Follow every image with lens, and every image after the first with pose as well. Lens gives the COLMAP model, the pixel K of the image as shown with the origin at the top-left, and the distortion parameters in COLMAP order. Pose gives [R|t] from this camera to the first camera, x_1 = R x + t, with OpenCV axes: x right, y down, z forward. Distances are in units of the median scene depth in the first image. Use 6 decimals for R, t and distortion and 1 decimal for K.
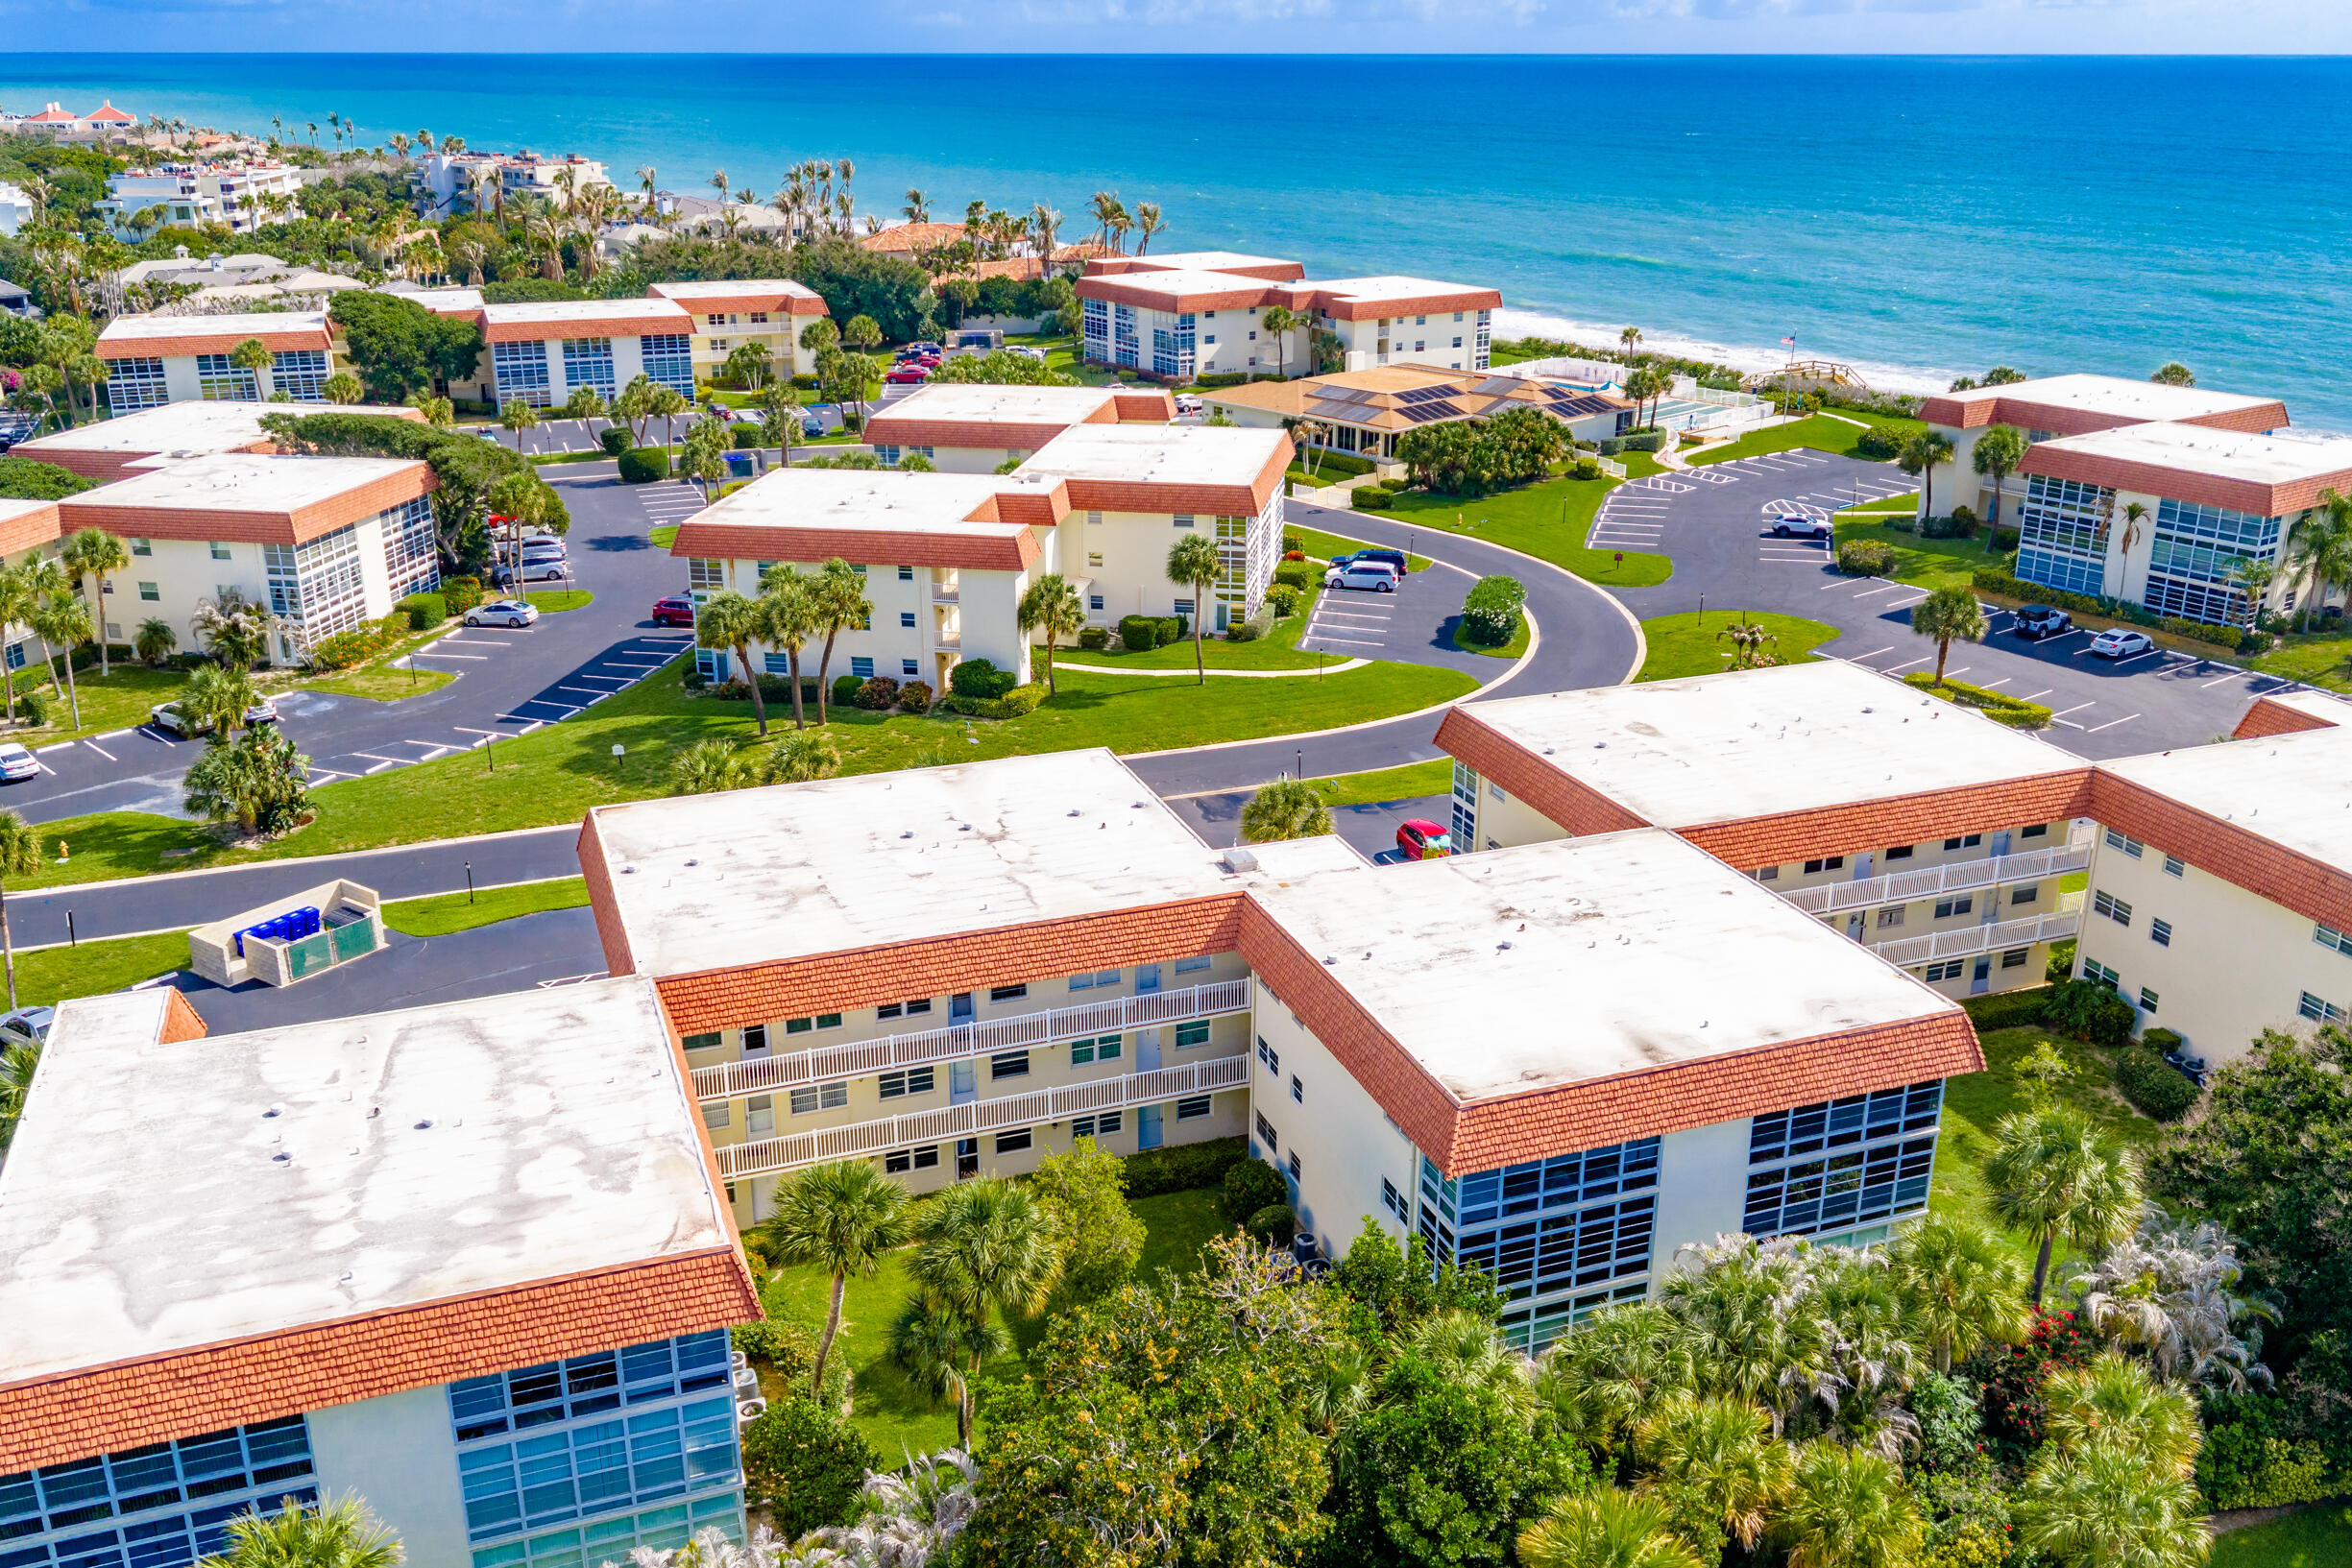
lens RADIAL K [[1938.4, 0, 1182.2], [0, 1938.4, 813.7], [0, 0, 1]] dist [0.035805, -0.065410]
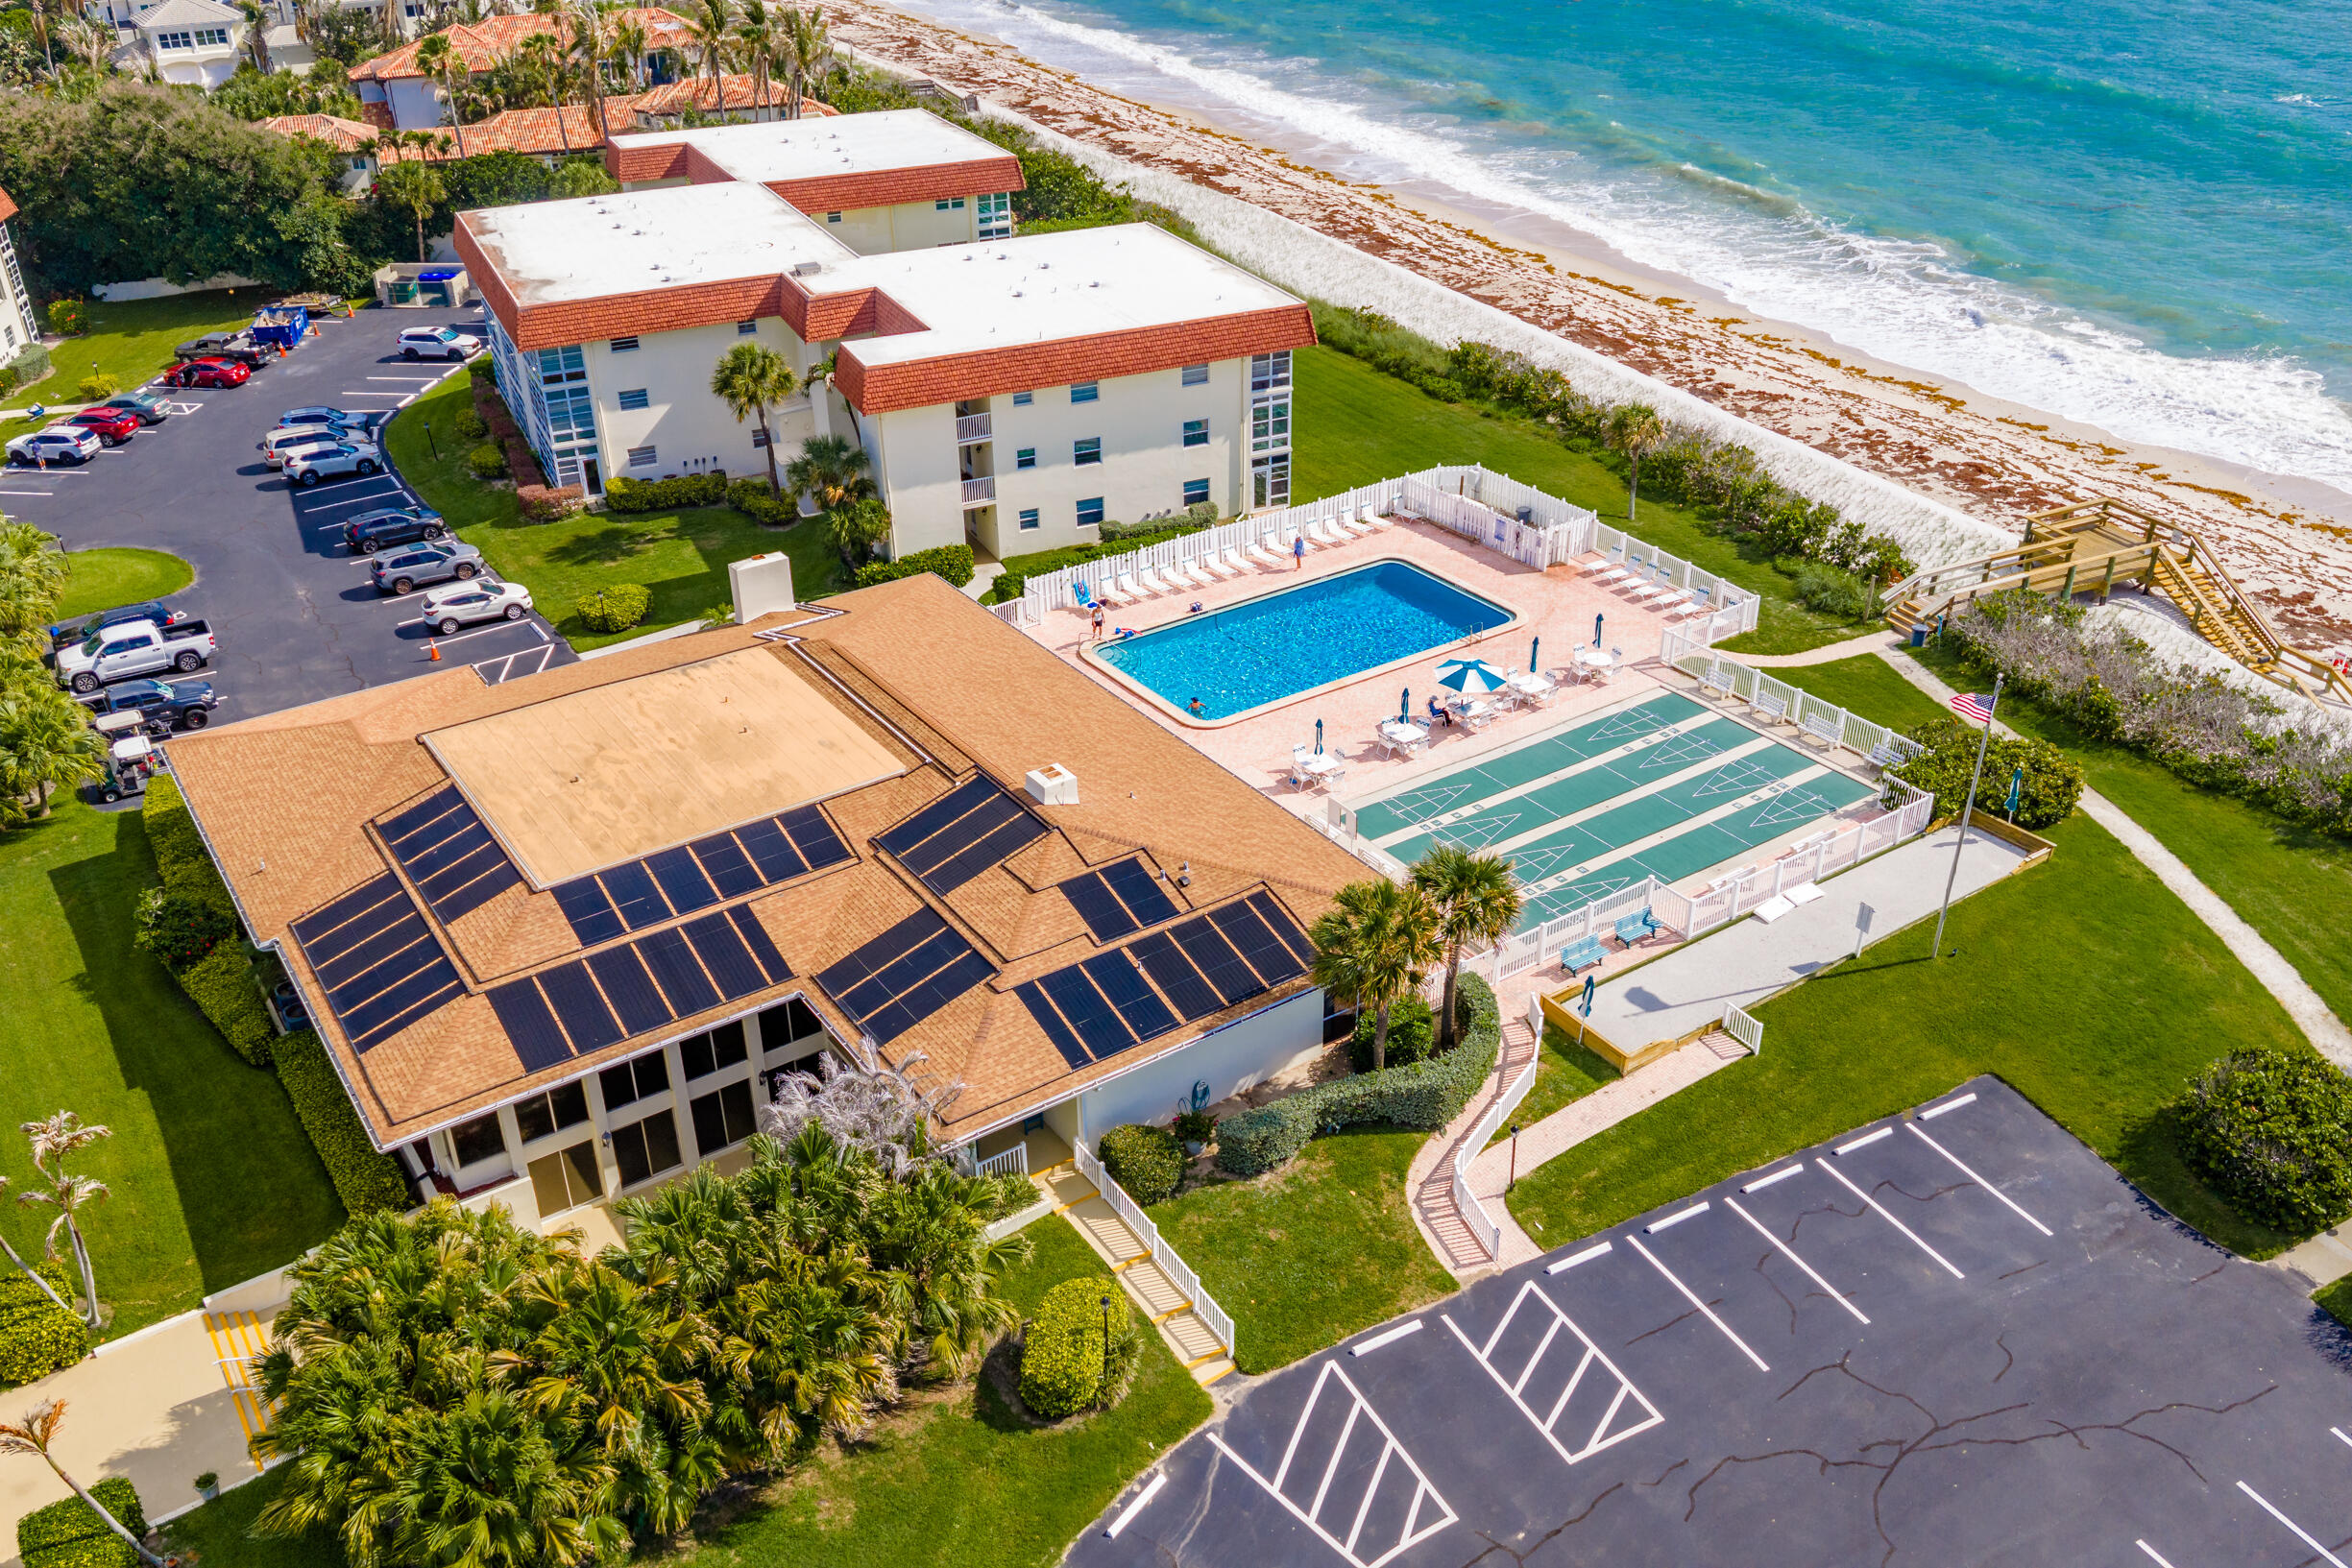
lens RADIAL K [[1938.4, 0, 1182.2], [0, 1938.4, 813.7], [0, 0, 1]] dist [0.035805, -0.065410]
pose [[0.988894, 0.064150, -0.134067, 0.329489], [-0.041665, 0.985540, 0.164242, -0.381816], [0.142664, -0.156832, 0.977267, 0.967710]]
